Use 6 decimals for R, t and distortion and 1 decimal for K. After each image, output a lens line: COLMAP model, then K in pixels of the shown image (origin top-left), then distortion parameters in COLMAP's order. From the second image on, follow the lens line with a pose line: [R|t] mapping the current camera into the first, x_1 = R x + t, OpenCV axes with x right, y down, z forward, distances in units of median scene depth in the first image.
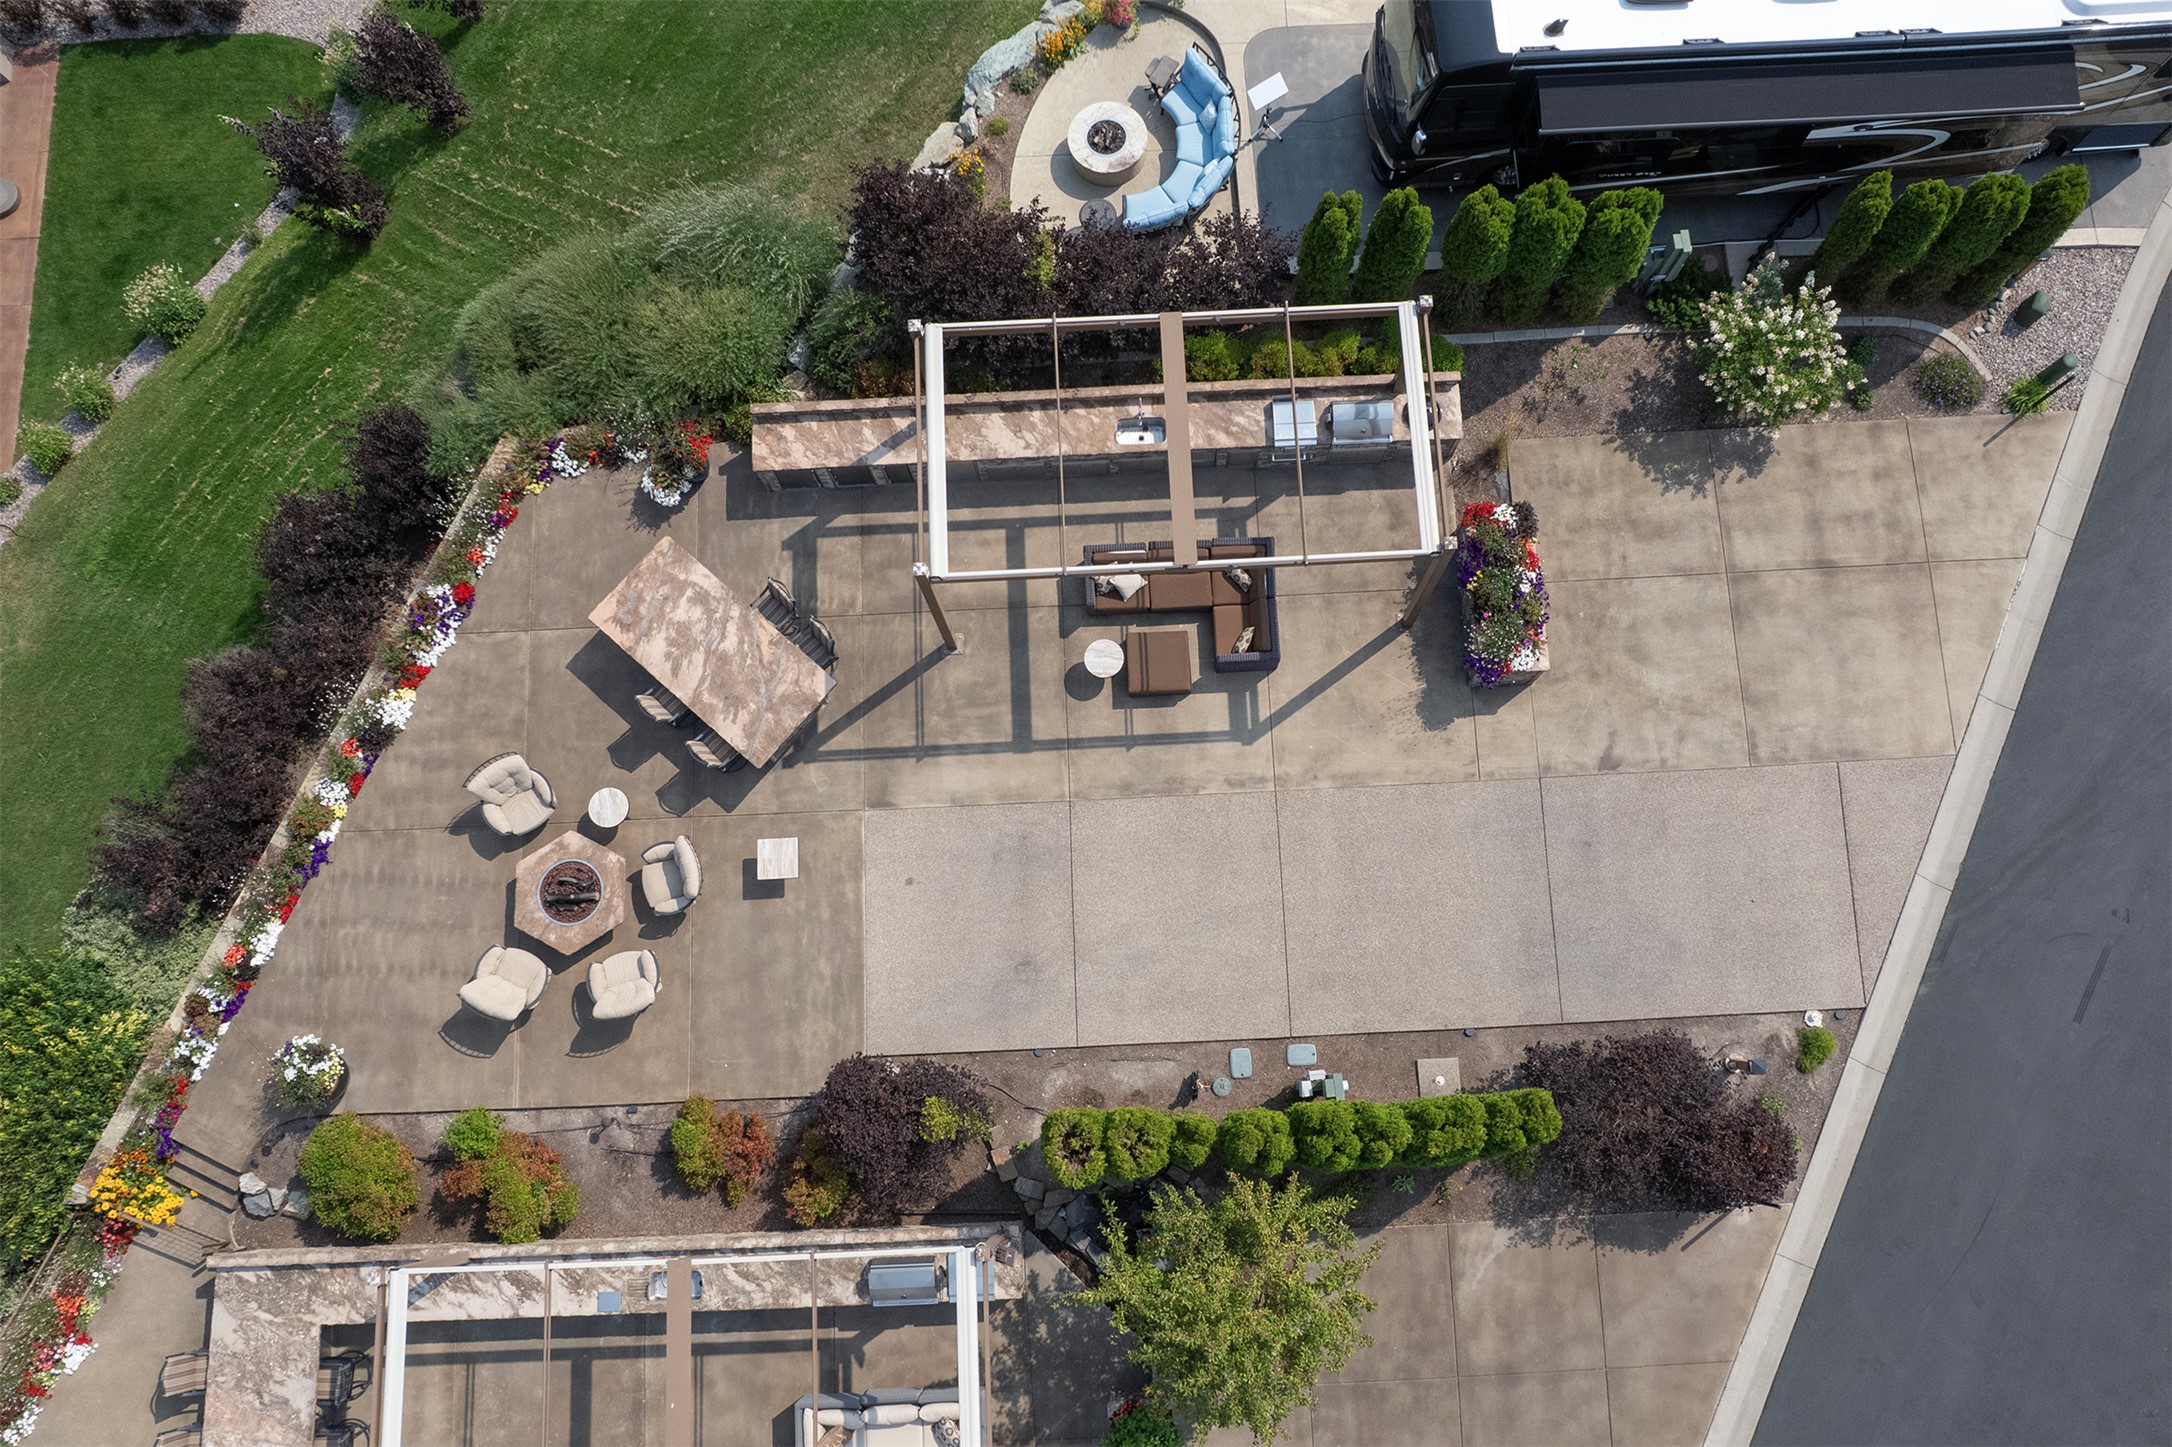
lens RADIAL K [[1451.3, 0, 1100.5], [0, 1451.3, 715.8], [0, 0, 1]] dist [-0.048421, 0.000227]
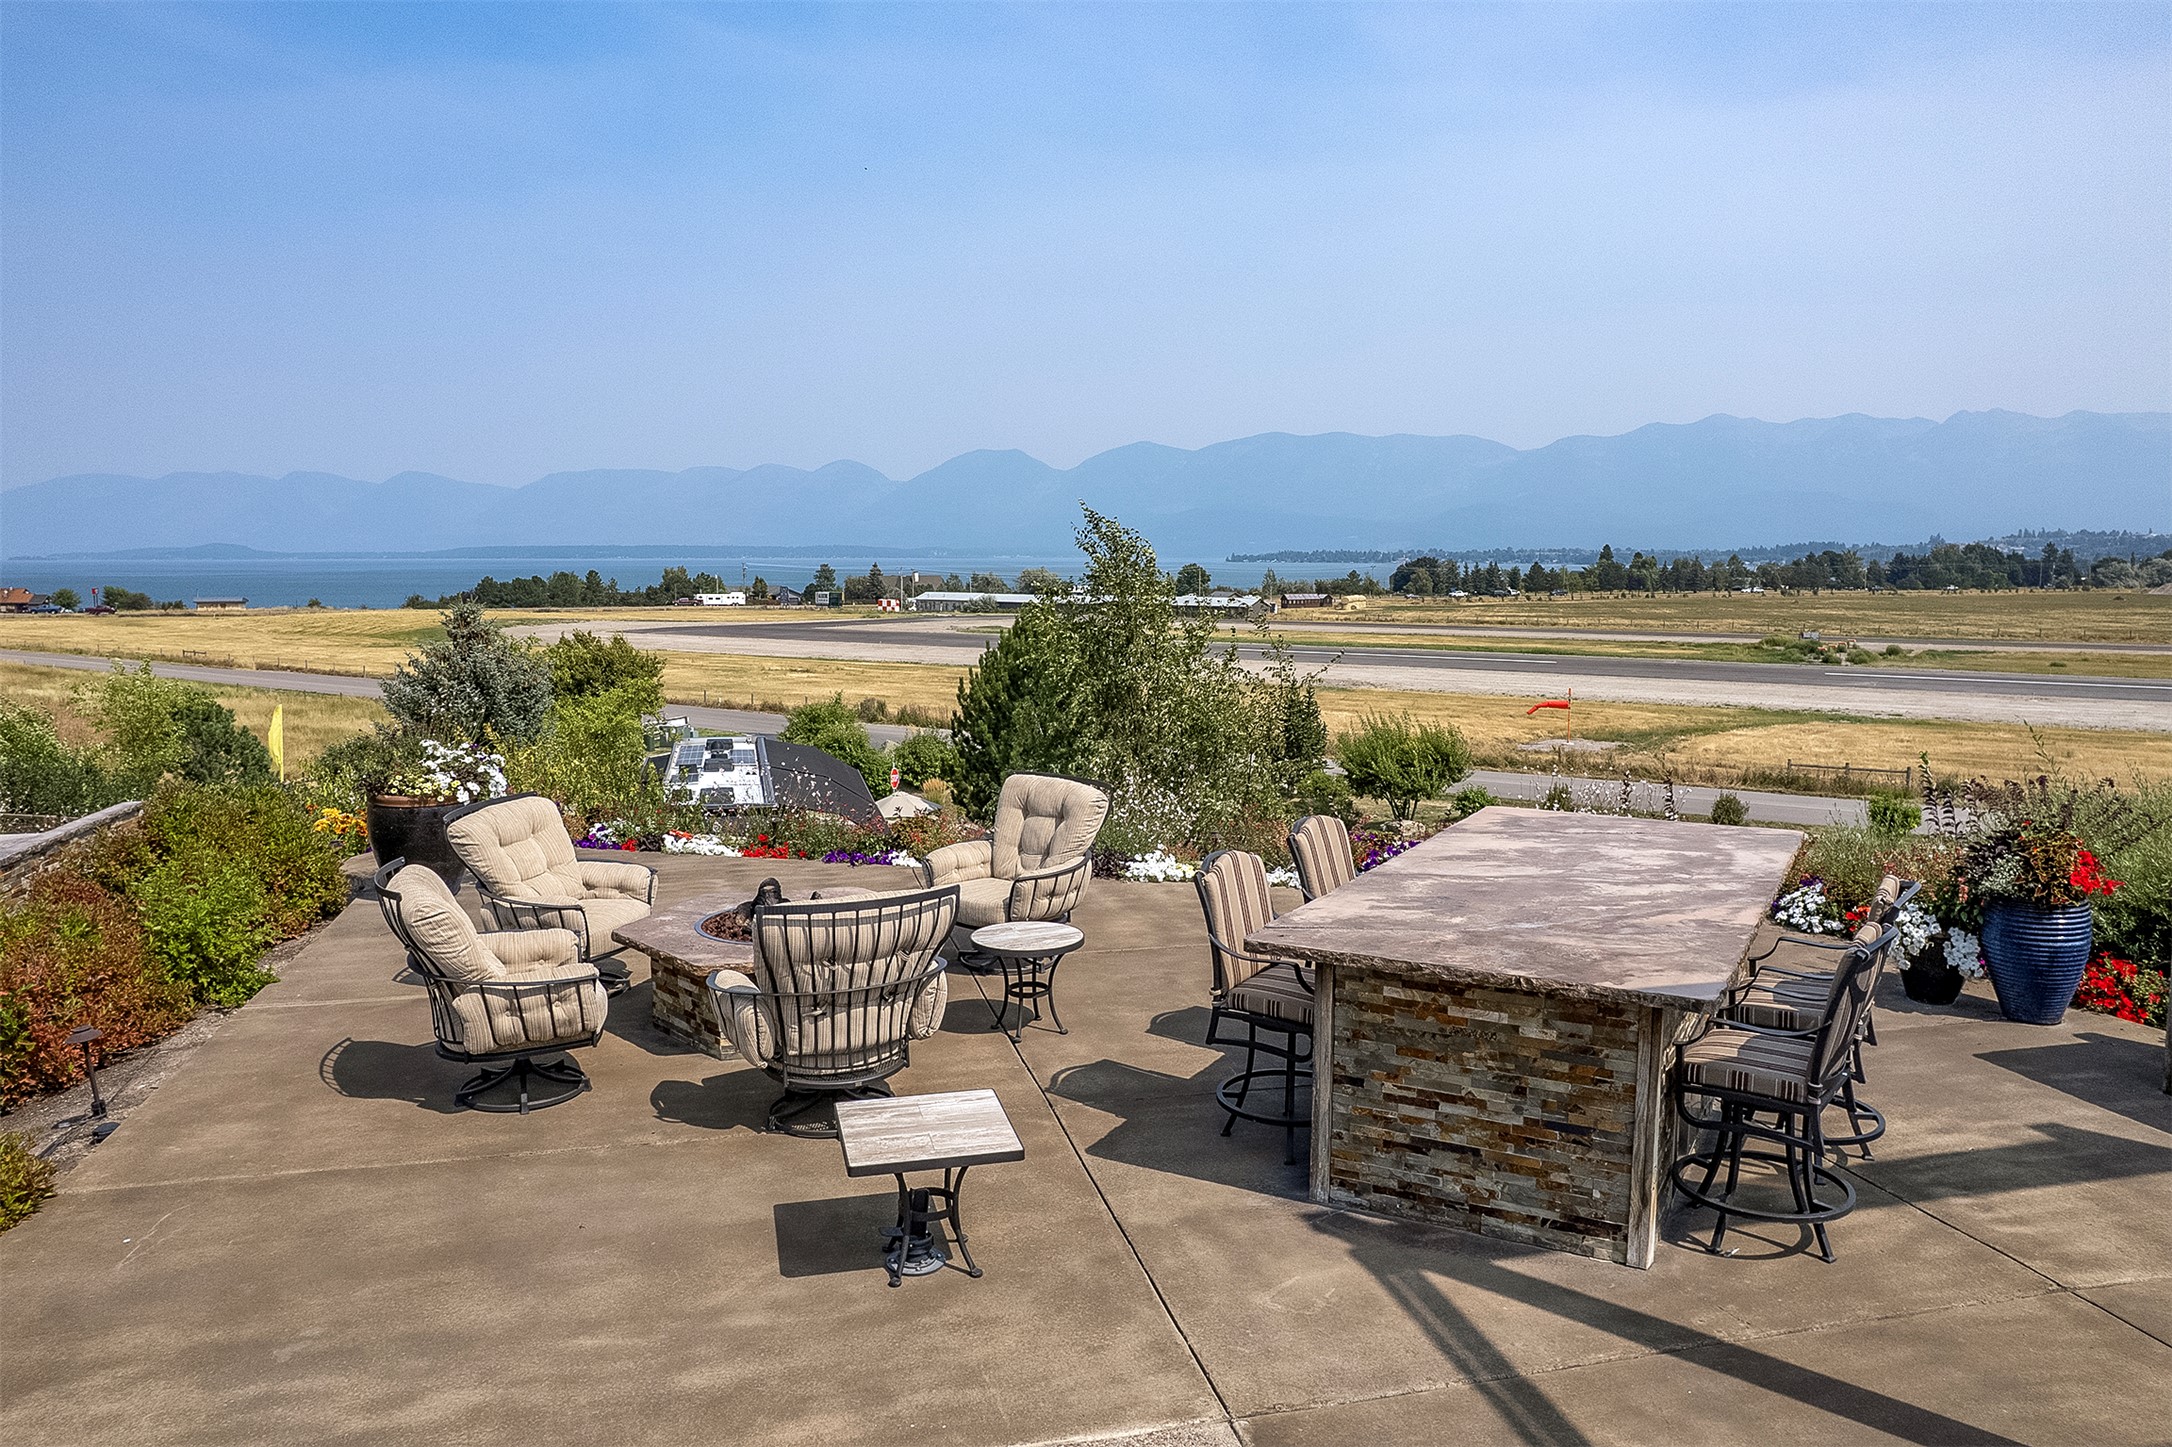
lens RADIAL K [[1509.2, 0, 1086.0], [0, 1509.2, 723.5], [0, 0, 1]] dist [-0.077468, 0.073179]
pose [[0.188098, 0.132815, -0.973129, 0.018018], [-0.961572, 0.226665, -0.154928, 0.094314], [0.199997, 0.964875, 0.170346, 0.865368]]
